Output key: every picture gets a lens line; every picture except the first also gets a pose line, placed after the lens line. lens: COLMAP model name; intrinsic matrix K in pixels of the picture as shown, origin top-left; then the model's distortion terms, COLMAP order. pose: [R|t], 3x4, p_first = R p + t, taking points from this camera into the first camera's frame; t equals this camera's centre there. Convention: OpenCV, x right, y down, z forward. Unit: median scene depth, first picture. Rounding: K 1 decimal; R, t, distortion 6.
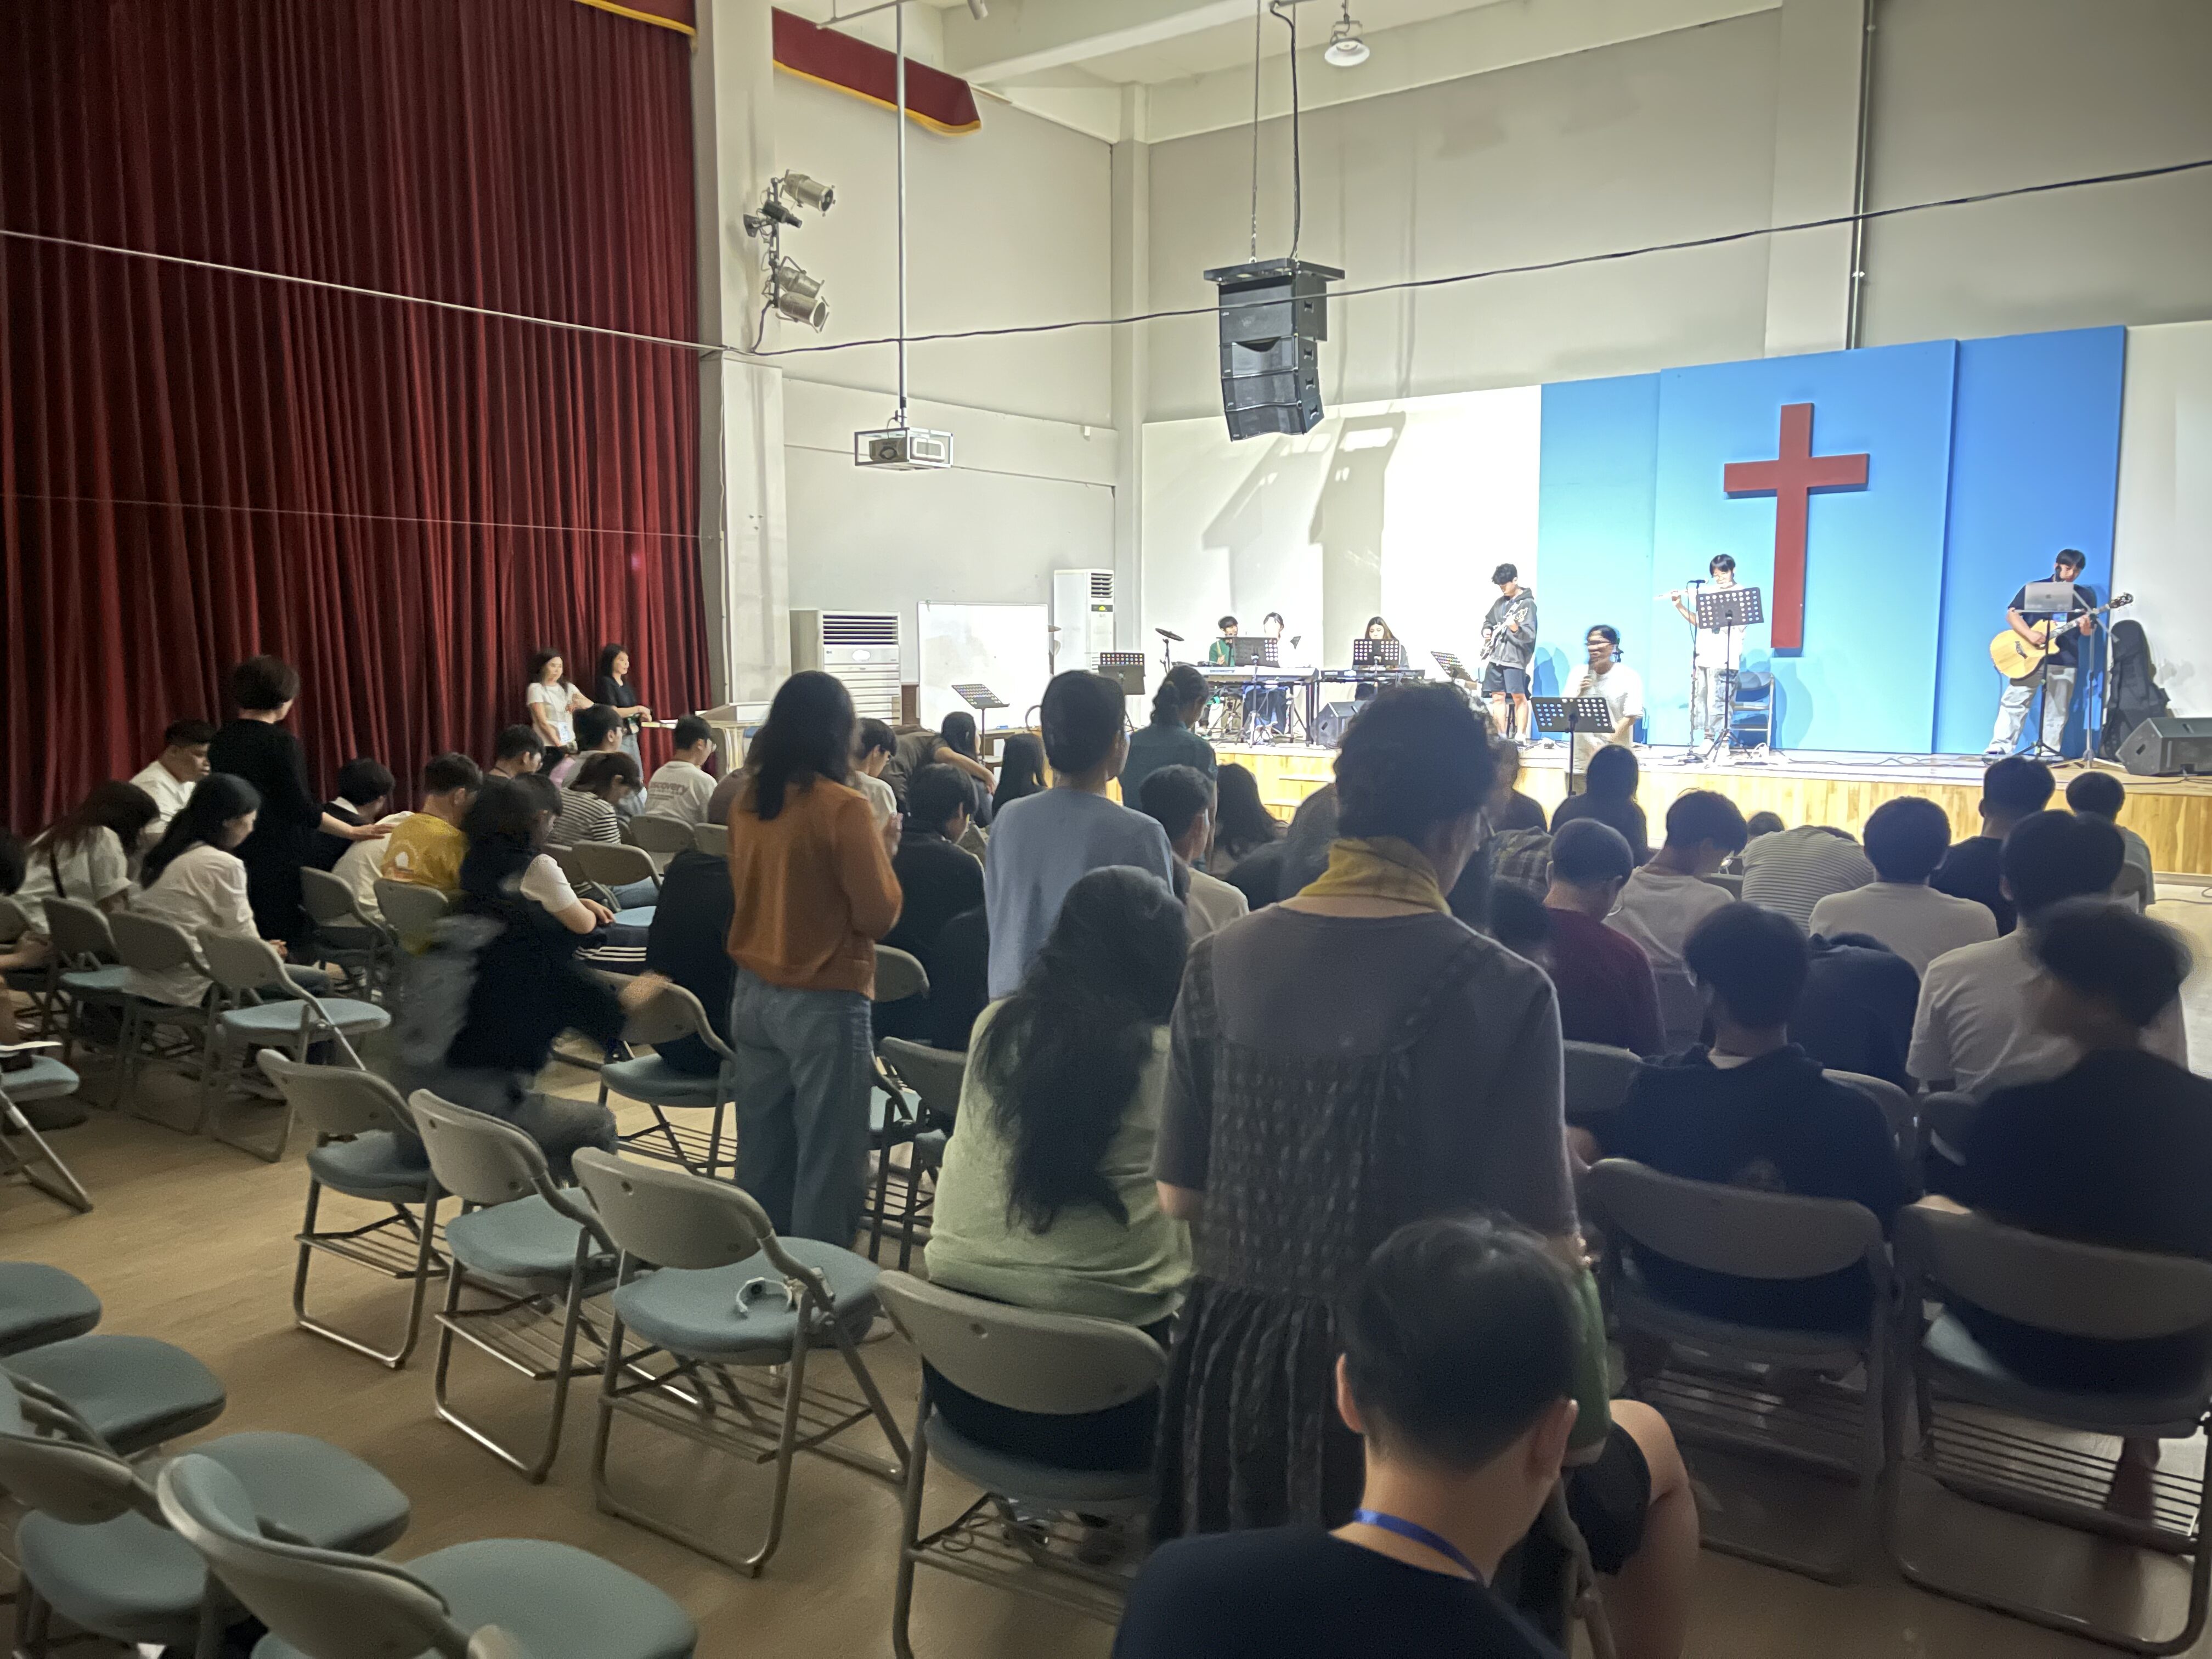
lens RADIAL K [[1697.1, 0, 1106.0], [0, 1697.1, 829.5], [0, 0, 1]] dist [0.052310, -0.056328]
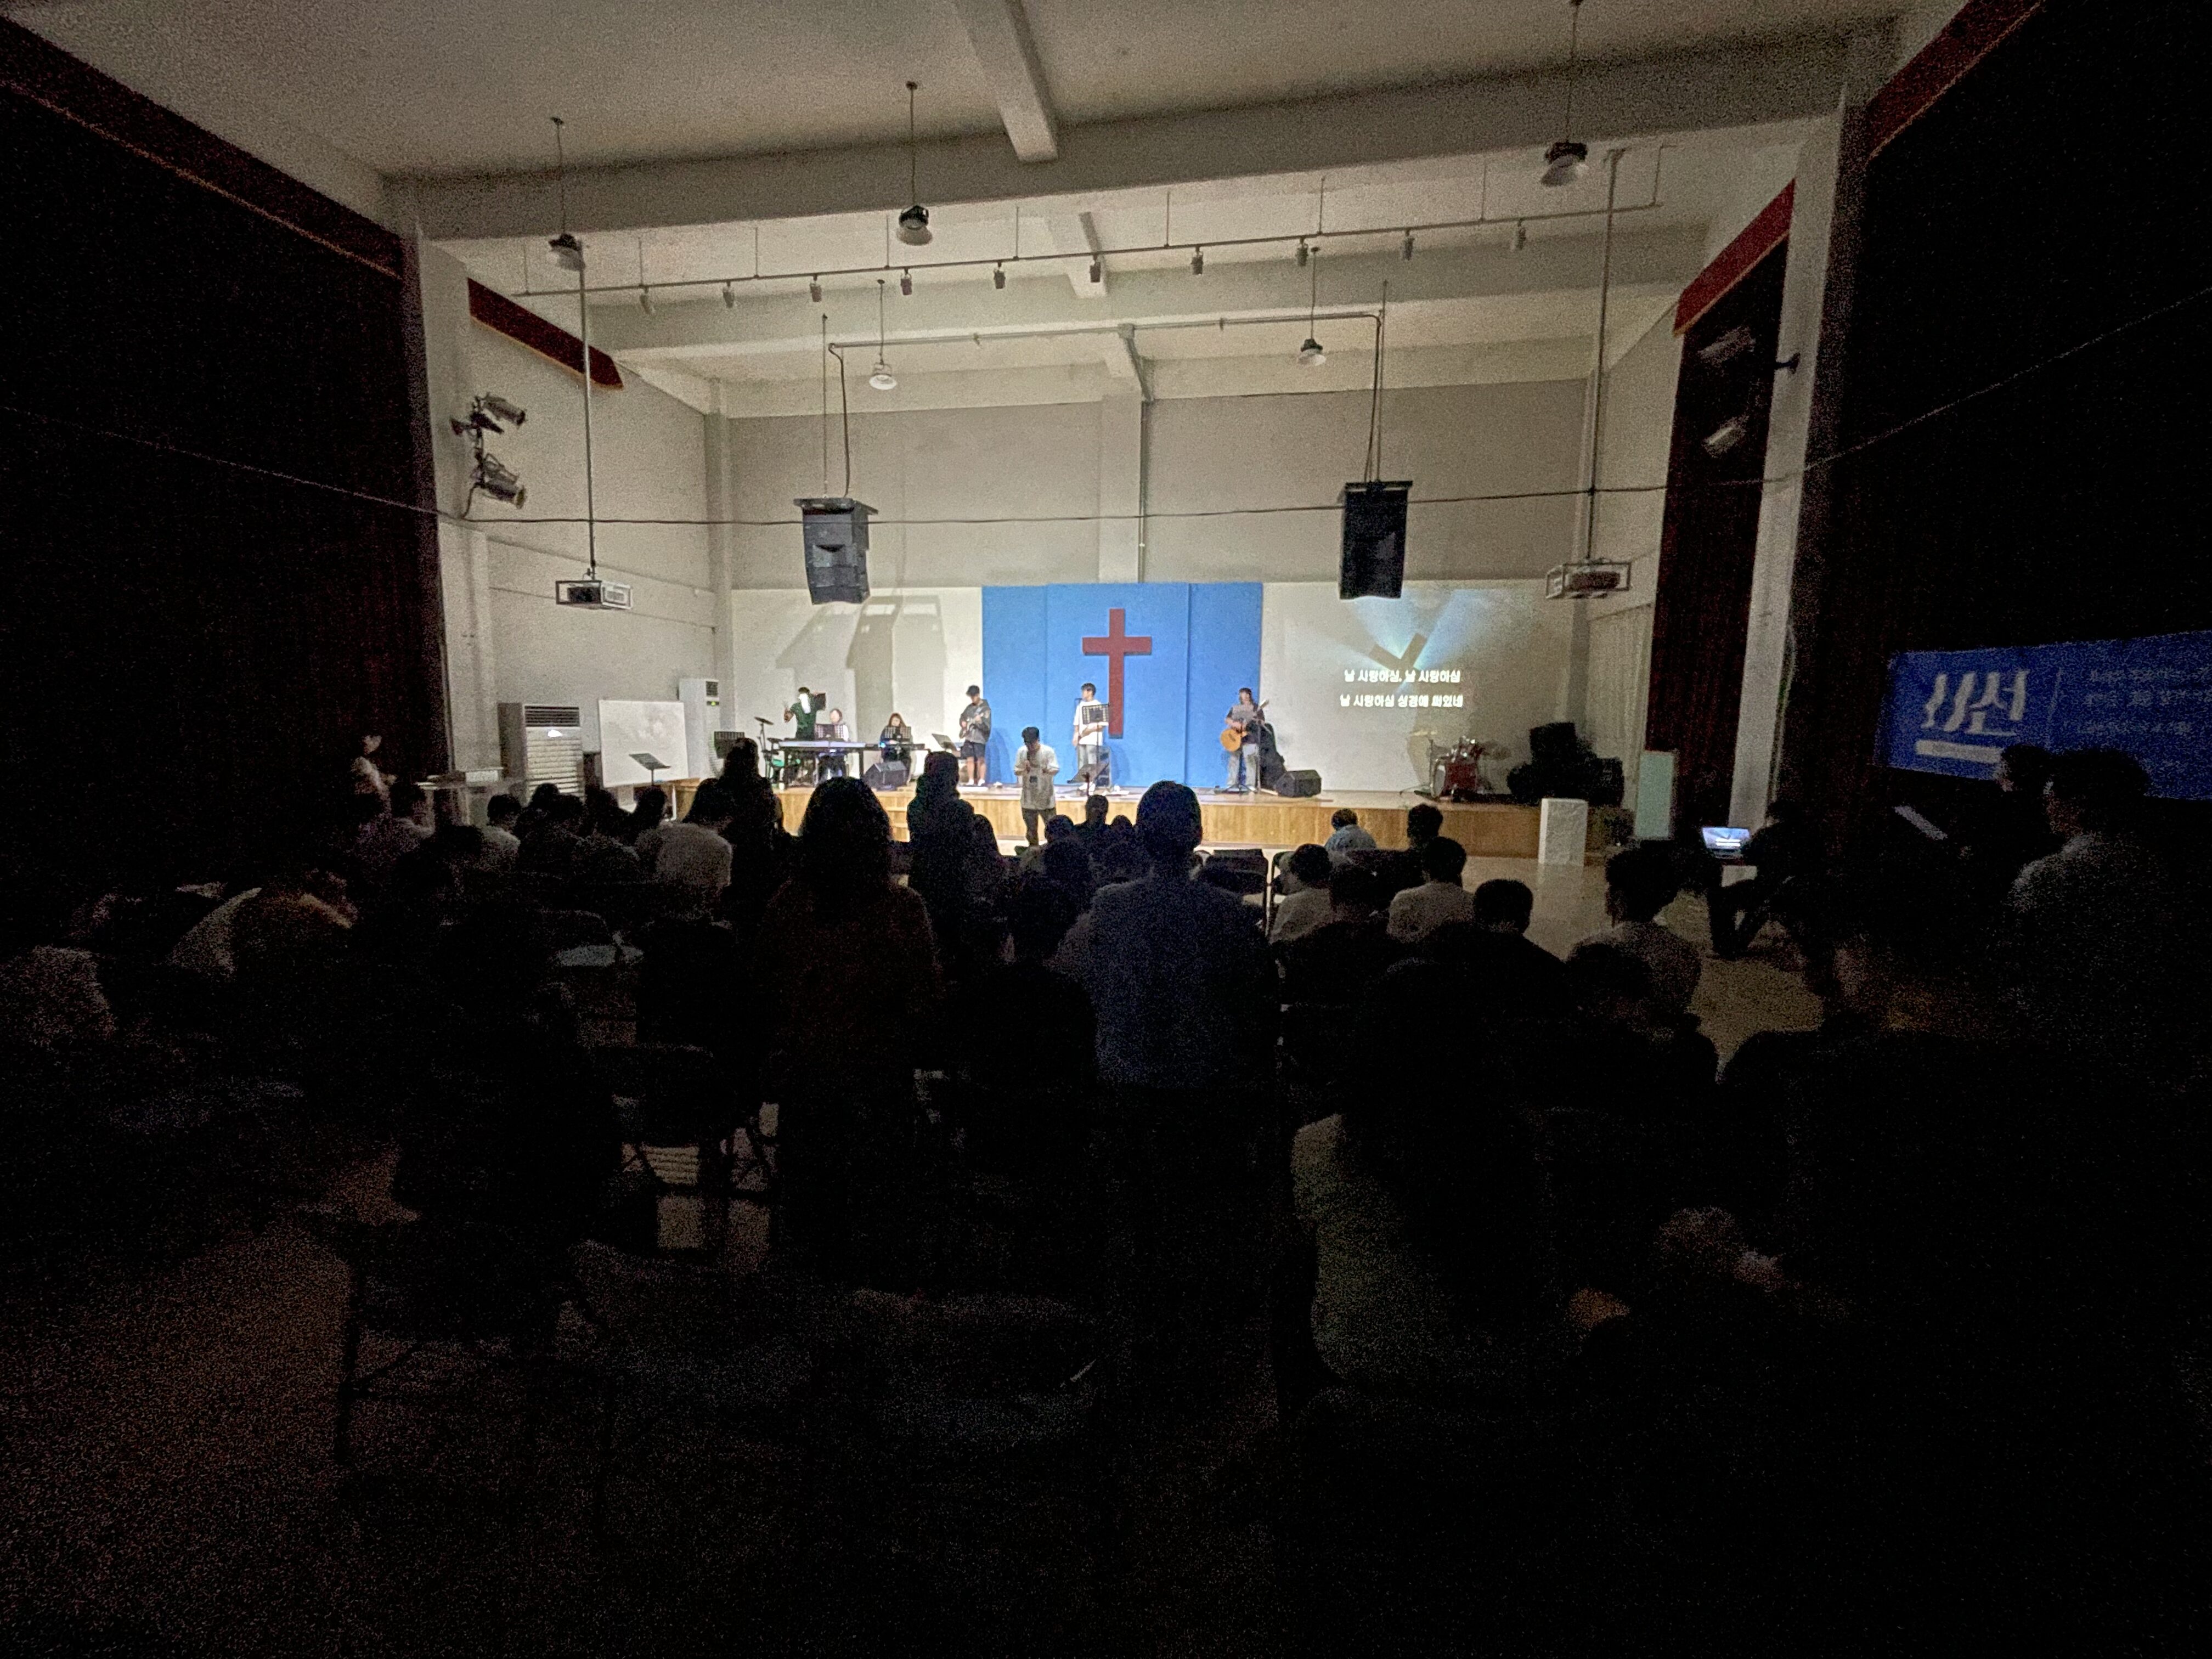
lens RADIAL K [[904.9, 0, 1106.0], [0, 904.9, 829.5], [0, 0, 1]] dist [-0.000359, 0.000092]
pose [[0.890898, -0.040793, 0.452369, -0.079651], [0.036642, 0.999167, 0.017938, -0.017086], [-0.452724, 0.000594, 0.891651, 0.094114]]
